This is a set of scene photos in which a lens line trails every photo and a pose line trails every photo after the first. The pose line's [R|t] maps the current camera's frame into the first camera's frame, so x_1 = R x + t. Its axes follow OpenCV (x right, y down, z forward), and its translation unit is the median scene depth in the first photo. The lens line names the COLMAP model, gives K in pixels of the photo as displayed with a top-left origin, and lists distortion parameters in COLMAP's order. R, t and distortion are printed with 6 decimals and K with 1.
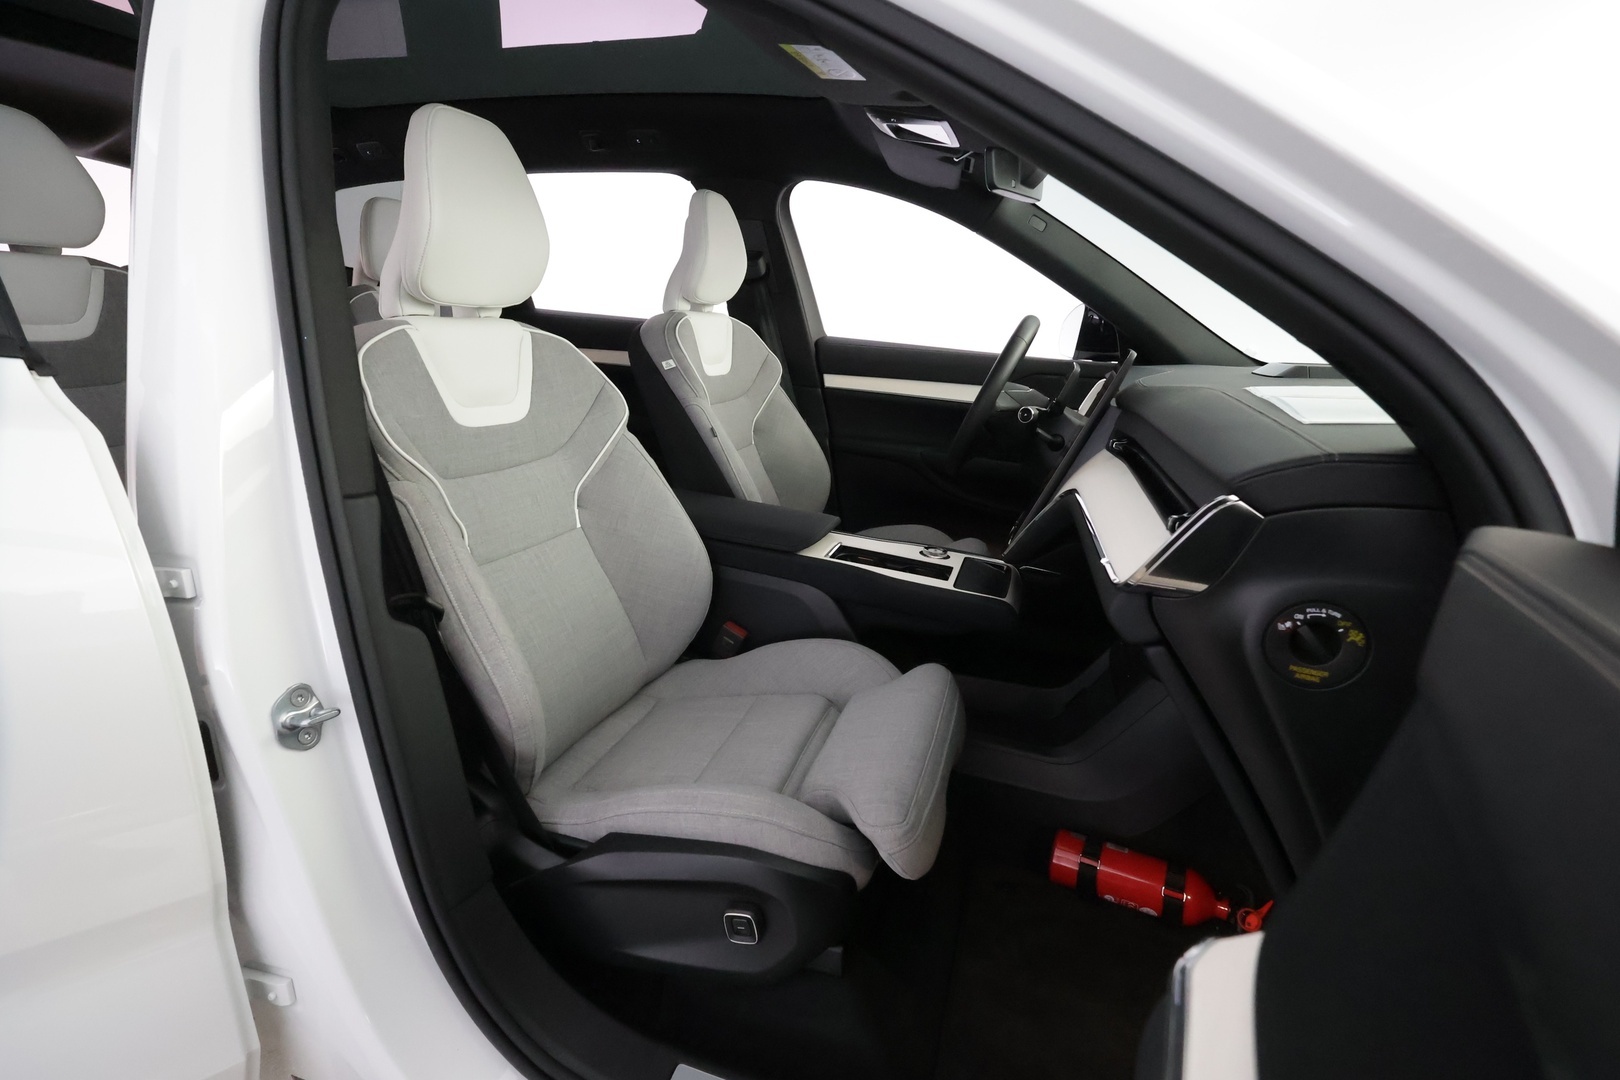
lens RADIAL K [[753.9, 0, 809.5], [0, 753.9, 545.6], [0, 0, 1]] dist [0.003780, 0.001081]
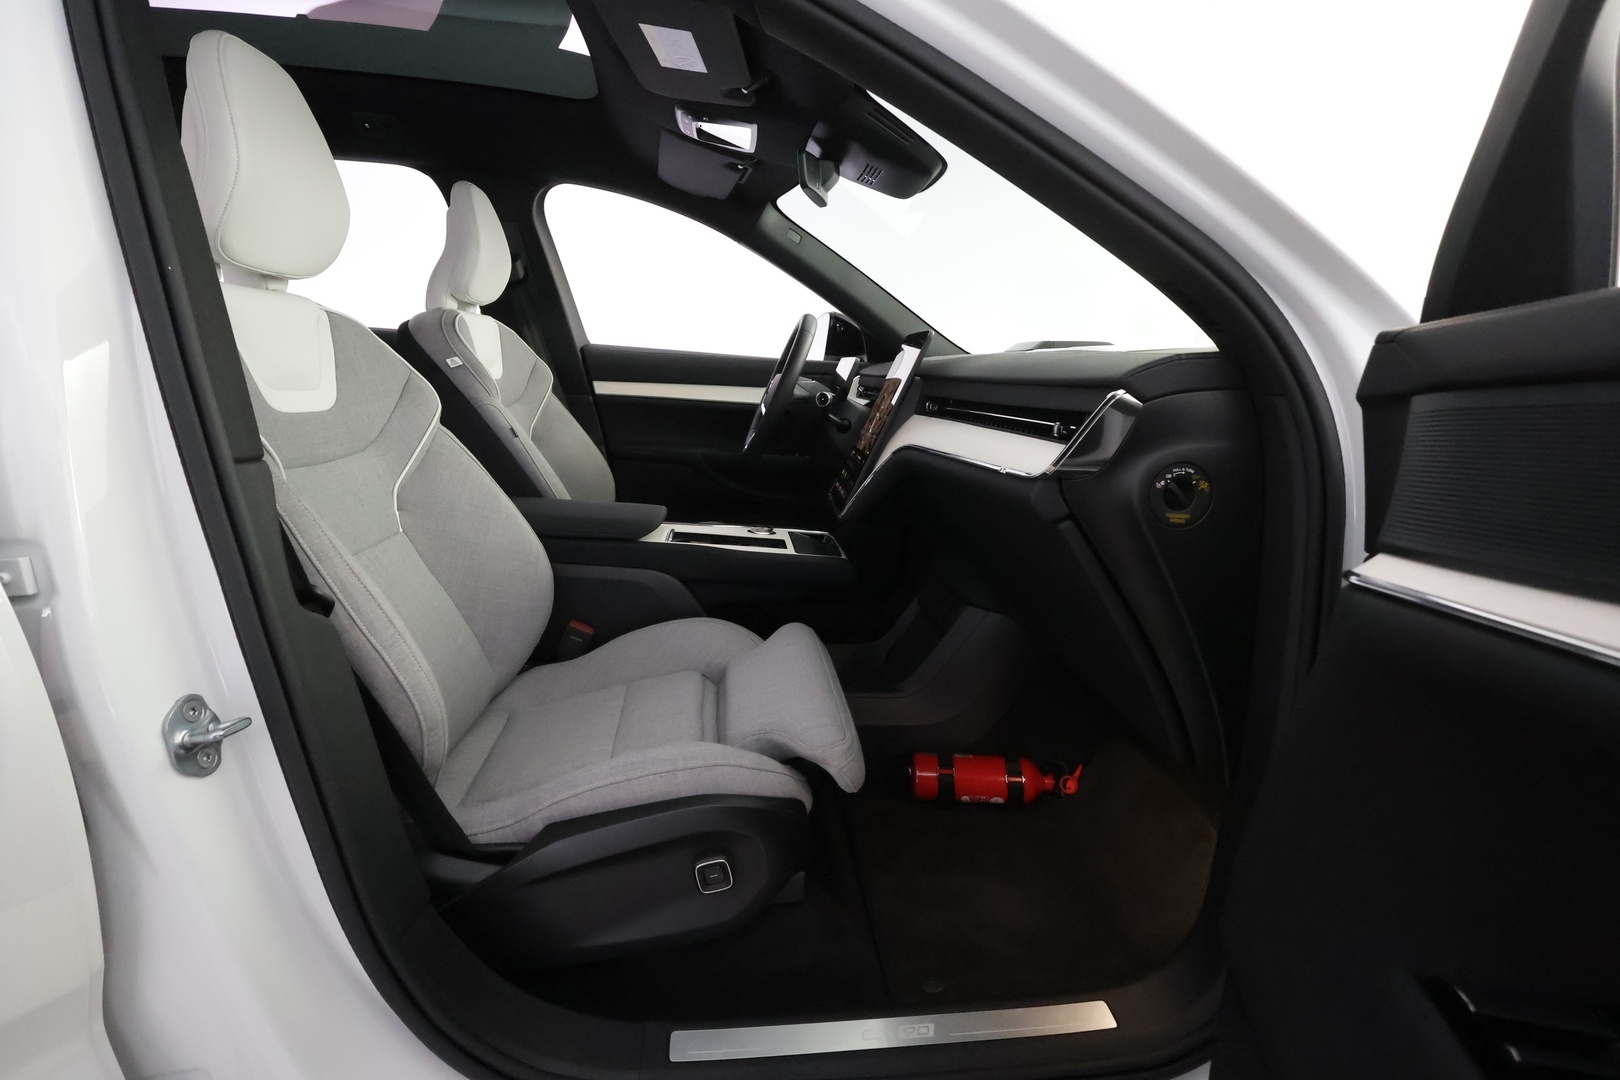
lens RADIAL K [[753.9, 0, 809.5], [0, 753.9, 545.6], [0, 0, 1]] dist [0.003780, 0.001081]
pose [[0.917219, -0.105809, 0.384075, -0.224231], [0.123664, 0.992080, -0.022015, 0.077403], [-0.378704, 0.067689, 0.923039, -0.003826]]
